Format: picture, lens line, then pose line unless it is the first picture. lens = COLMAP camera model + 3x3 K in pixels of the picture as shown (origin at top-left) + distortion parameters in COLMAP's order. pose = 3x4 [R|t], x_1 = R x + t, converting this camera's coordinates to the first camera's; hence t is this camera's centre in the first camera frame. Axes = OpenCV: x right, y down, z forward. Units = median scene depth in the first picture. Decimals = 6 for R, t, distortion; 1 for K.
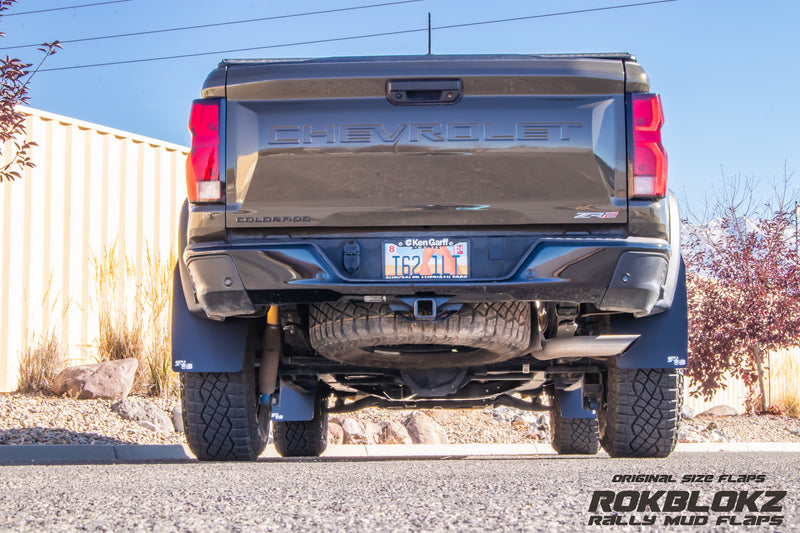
lens RADIAL K [[1658.2, 0, 400.0], [0, 1658.2, 266.5], [0, 0, 1]] dist [-0.008564, -0.032849]
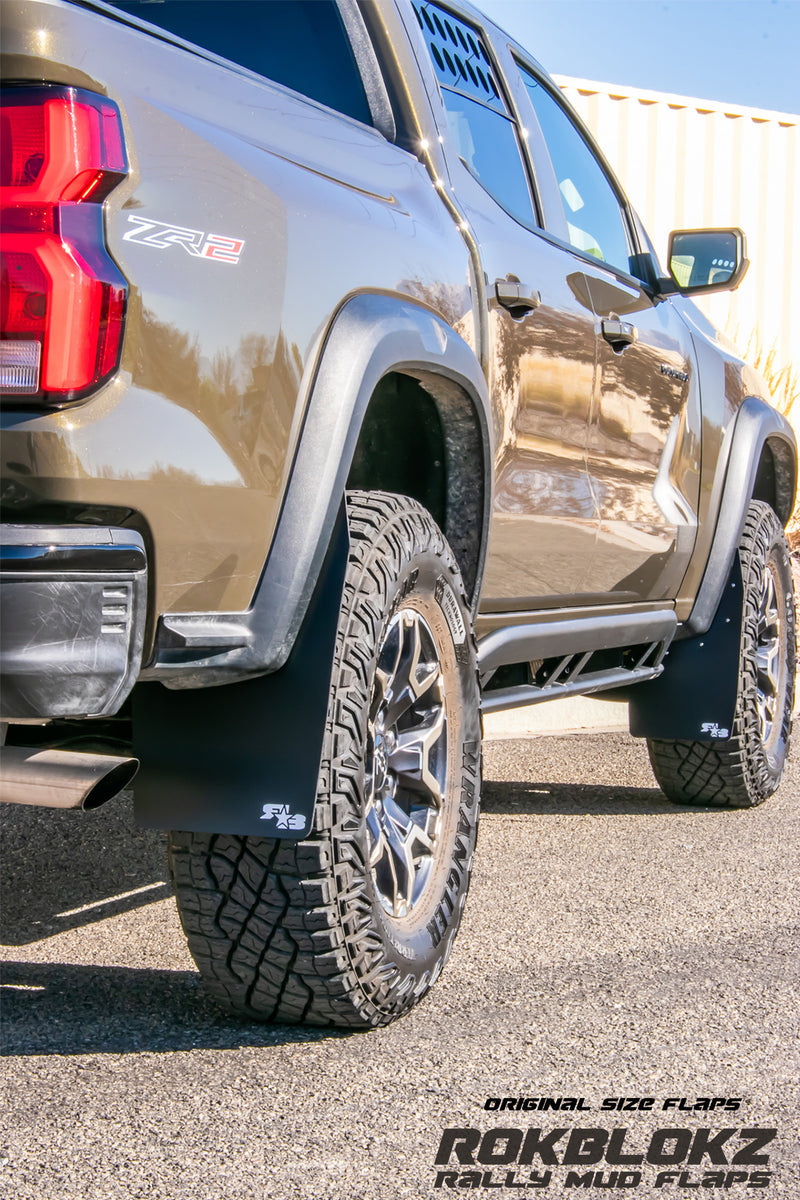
lens RADIAL K [[2874.9, 0, 400.0], [0, 2874.9, 600.0], [0, 0, 1]] dist [0.052185, -0.226922]
pose [[0.965691, 0.033978, -0.257462, 0.365309], [0.003981, 0.989350, 0.145501, -0.084010], [0.259664, -0.141534, 0.955271, 0.434300]]
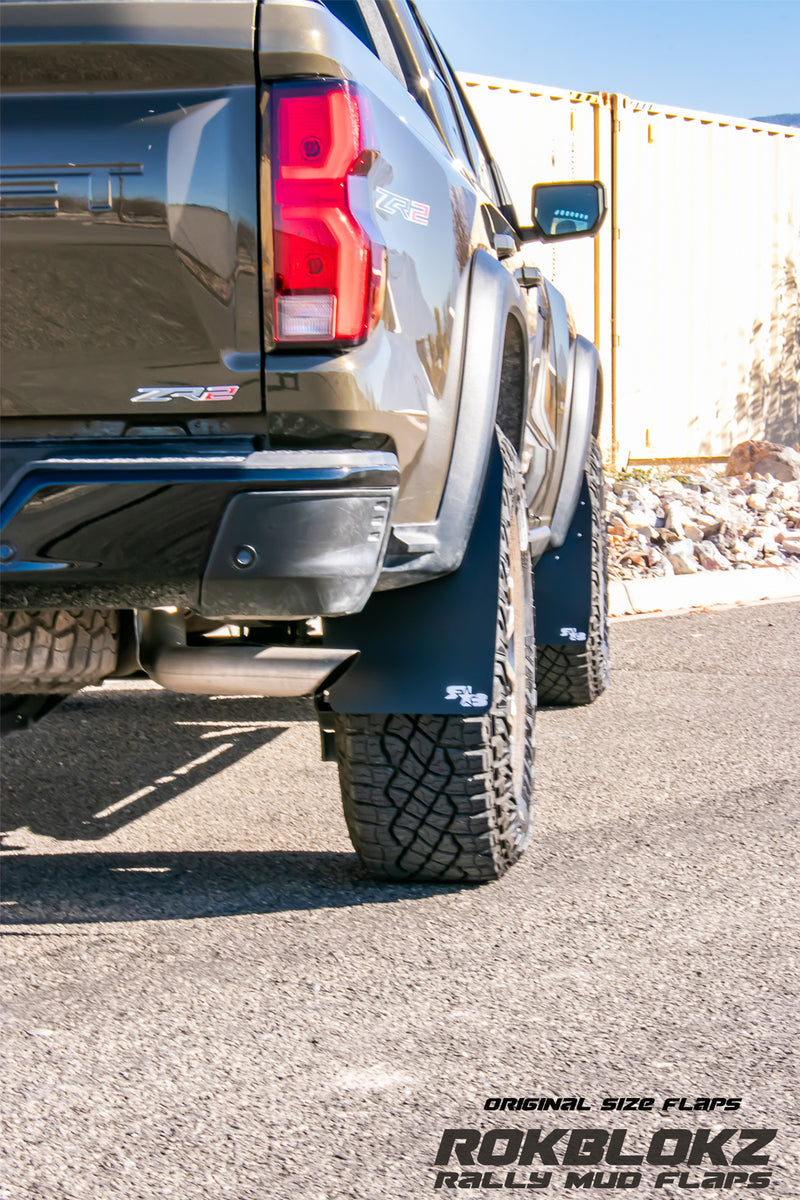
lens RADIAL K [[2874.9, 0, 400.0], [0, 2874.9, 600.0], [0, 0, 1]] dist [0.052185, -0.226922]
pose [[0.996435, -0.002386, -0.084333, 0.220798], [0.016365, 0.986081, 0.165458, -0.093012], [0.082765, -0.166248, 0.982604, 0.293160]]
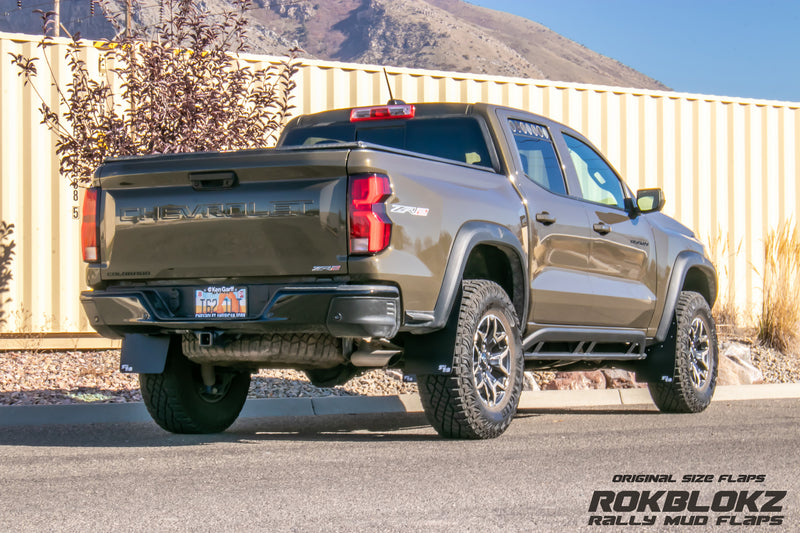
lens RADIAL K [[1916.6, 0, 400.0], [0, 1916.6, 266.5], [0, 0, 1]] dist [0.052185, -0.226922]
pose [[0.903189, -0.014432, -0.429001, 0.808114], [0.047596, 0.996639, 0.066677, -0.128323], [0.426597, -0.080640, 0.900840, -0.363560]]
